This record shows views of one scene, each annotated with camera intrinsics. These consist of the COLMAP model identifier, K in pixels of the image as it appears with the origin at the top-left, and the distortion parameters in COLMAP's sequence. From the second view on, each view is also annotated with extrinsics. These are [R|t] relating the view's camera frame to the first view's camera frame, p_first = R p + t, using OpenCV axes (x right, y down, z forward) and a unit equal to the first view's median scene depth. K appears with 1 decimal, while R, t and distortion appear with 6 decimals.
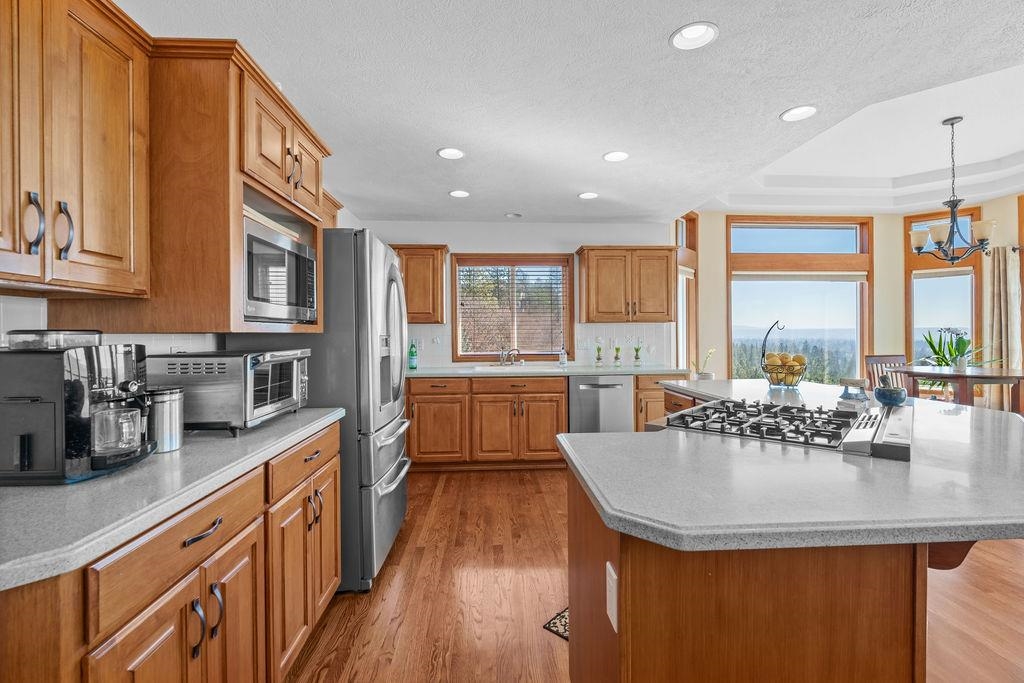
lens RADIAL K [[452.0, 0, 504.8], [0, 452.0, 336.8], [0, 0, 1]] dist [-0.004146, -0.000700]
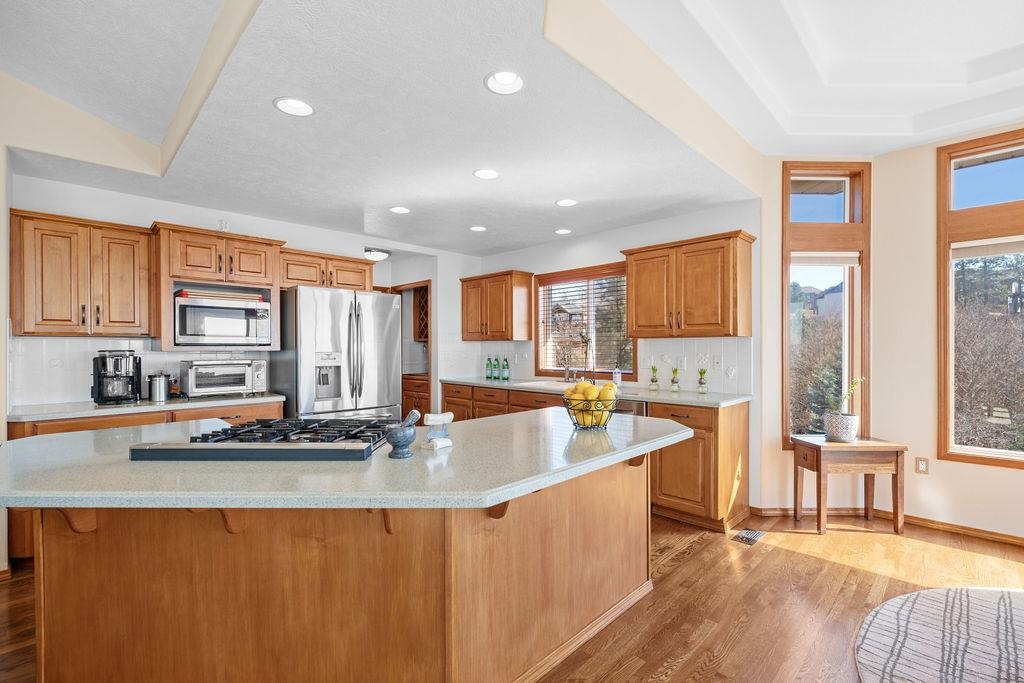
lens RADIAL K [[452.0, 0, 511.9], [0, 452.0, 345.6], [0, 0, 1]] dist [-0.004146, -0.000700]
pose [[0.691963, 0.003489, -0.721925, 0.641753], [-0.006555, 0.999977, -0.001450, -0.015020], [0.721903, 0.005736, 0.691970, 0.211634]]
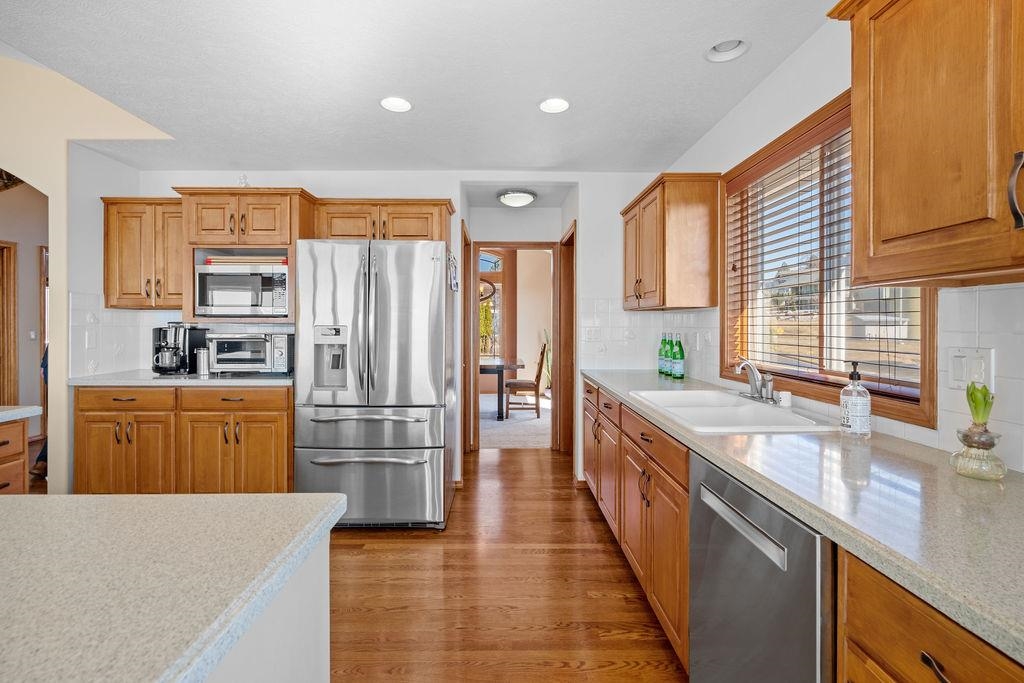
lens RADIAL K [[452.0, 0, 513.3], [0, 452.0, 333.6], [0, 0, 1]] dist [-0.004146, -0.000700]
pose [[0.001501, 0.022228, -0.999752, 0.438181], [-0.008582, 0.999716, 0.022215, -0.007337], [0.999962, 0.008546, 0.001691, 0.769819]]
